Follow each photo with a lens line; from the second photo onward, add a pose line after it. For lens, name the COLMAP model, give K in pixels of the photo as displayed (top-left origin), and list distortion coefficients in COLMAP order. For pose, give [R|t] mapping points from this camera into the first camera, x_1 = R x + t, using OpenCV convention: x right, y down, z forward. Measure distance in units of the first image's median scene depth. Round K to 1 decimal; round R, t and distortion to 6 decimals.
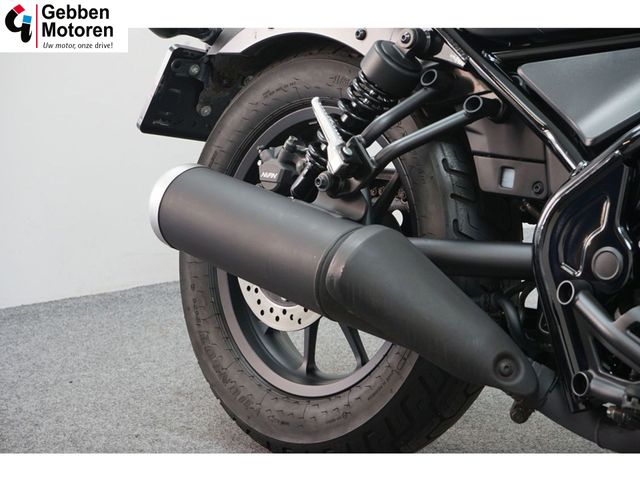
lens RADIAL K [[1166.4, 0, 319.2], [0, 1166.4, 240.4], [0, 0, 1]] dist [0.038176, 0.000000]
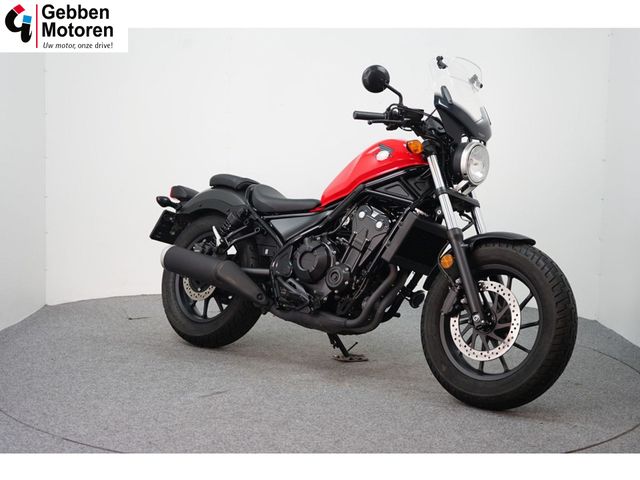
lens RADIAL K [[967.2, 0, 320.2], [0, 967.2, 240.6], [0, 0, 1]] dist [-0.032177, 0.000000]
pose [[0.990666, 0.067992, 0.118140, -0.023161], [-0.048876, 0.986267, -0.157763, 0.312773], [-0.127244, 0.150517, 0.980384, -1.621166]]
